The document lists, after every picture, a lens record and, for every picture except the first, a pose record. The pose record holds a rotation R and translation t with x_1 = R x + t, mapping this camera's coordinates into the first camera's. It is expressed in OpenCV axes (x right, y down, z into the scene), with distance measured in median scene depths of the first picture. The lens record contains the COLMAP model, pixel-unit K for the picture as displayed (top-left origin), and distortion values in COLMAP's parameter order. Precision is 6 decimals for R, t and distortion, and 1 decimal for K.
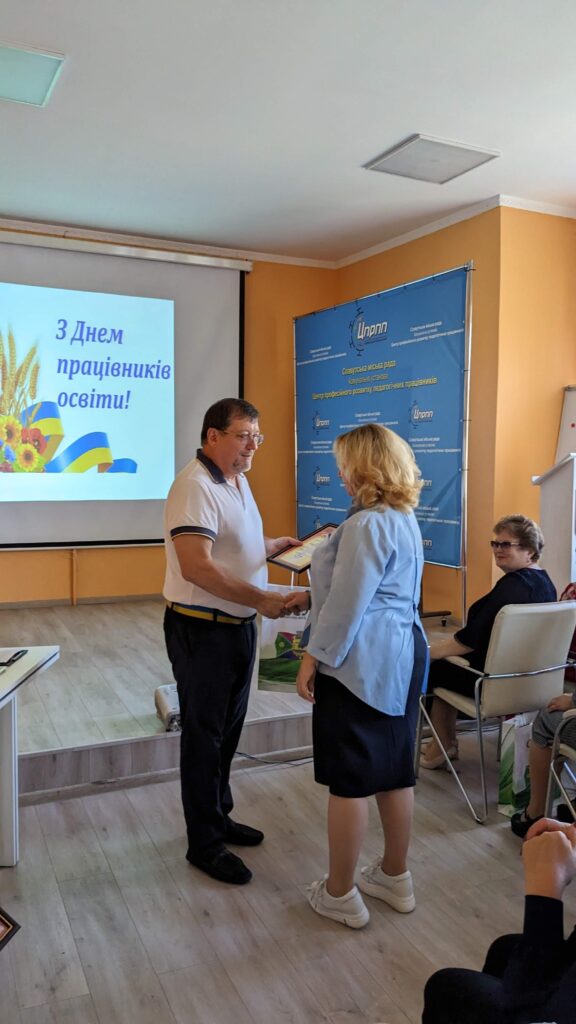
lens RADIAL K [[810.7, 0, 293.8], [0, 810.7, 502.4], [0, 0, 1]] dist [0.056035, -0.096585]
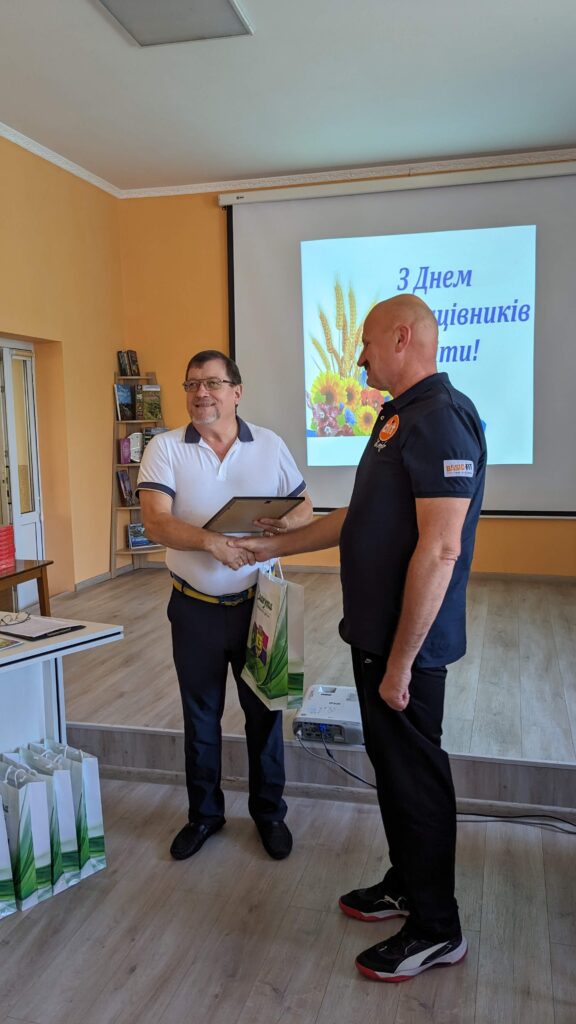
lens RADIAL K [[810.7, 0, 276.9], [0, 810.7, 514.3], [0, 0, 1]] dist [0.056035, -0.096585]
pose [[0.767256, 0.050694, -0.639334, 0.206685], [-0.011070, 0.997769, 0.065830, -0.006107], [0.641245, -0.043431, 0.766106, 0.192896]]
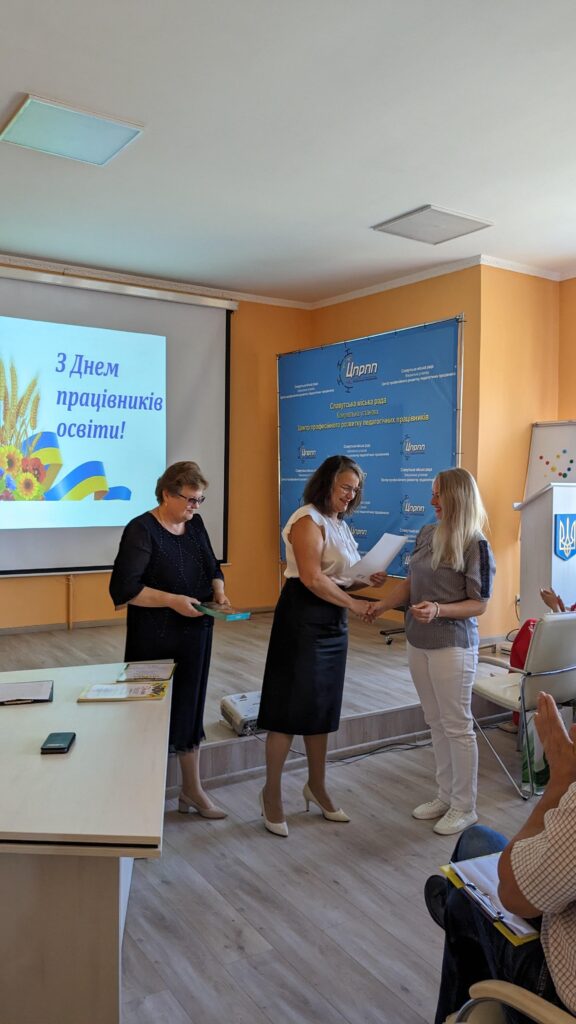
lens RADIAL K [[810.7, 0, 305.5], [0, 810.7, 509.0], [0, 0, 1]] dist [0.056035, -0.096585]
pose [[0.989760, -0.004350, 0.142675, -0.126413], [0.007443, 0.999749, -0.021147, -0.001872], [-0.142547, 0.021993, 0.989544, -0.063003]]
